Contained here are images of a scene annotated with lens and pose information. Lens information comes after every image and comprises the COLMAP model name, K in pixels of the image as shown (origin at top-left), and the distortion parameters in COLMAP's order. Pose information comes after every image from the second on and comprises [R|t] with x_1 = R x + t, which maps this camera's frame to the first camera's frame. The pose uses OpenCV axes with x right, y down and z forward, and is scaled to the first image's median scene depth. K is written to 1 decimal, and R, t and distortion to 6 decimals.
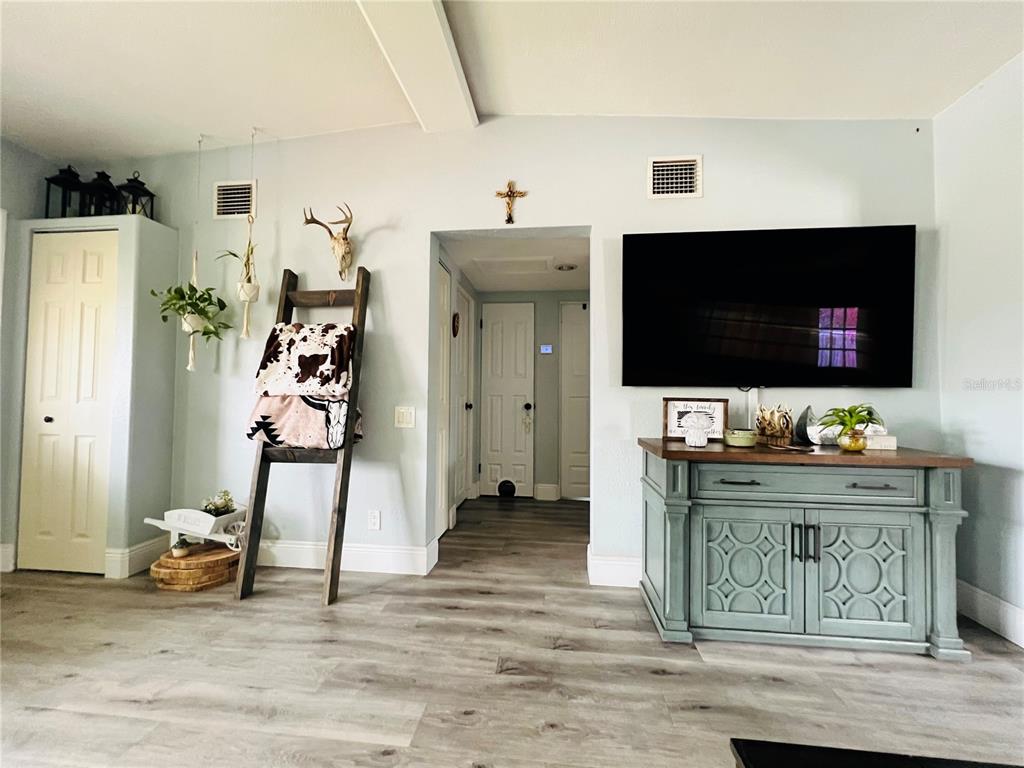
lens RADIAL K [[416.4, 0, 510.8], [0, 416.4, 379.8], [0, 0, 1]] dist [0.000194, 0.000233]
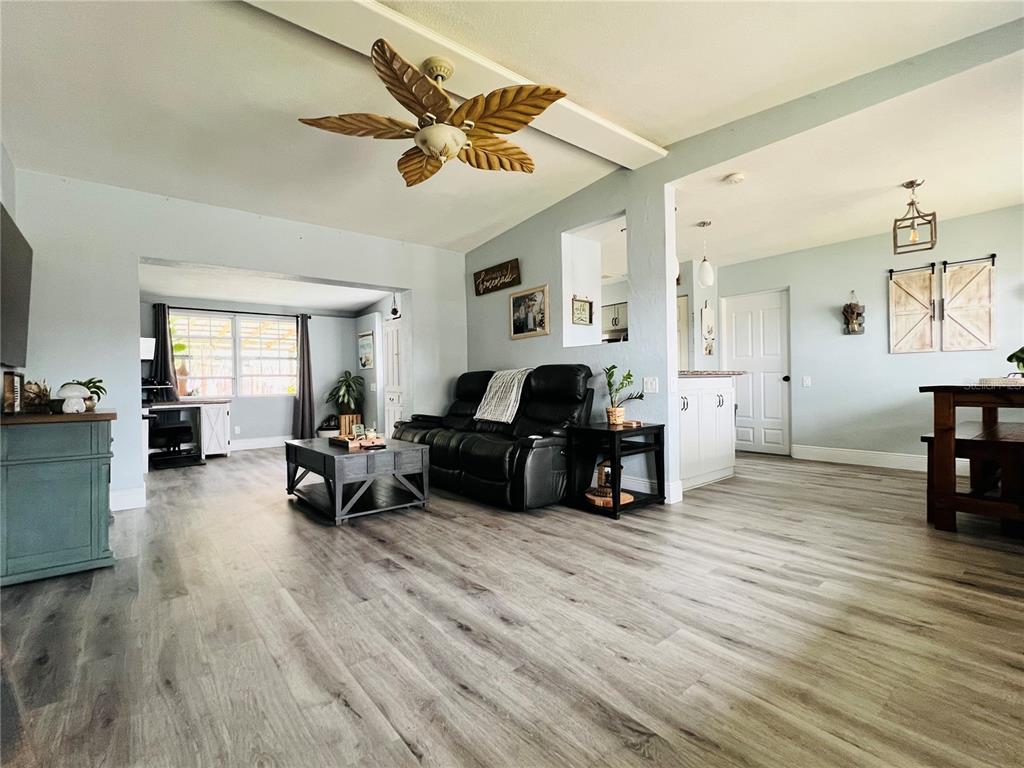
lens RADIAL K [[466.8, 0, 510.0], [0, 466.8, 383.5], [0, 0, 1]] dist [-0.001738, 0.000383]
pose [[-0.717794, 0.002264, 0.696252, -1.162379], [-0.013748, 0.999754, -0.017425, 0.070240], [-0.696120, -0.022080, -0.717586, 0.938147]]
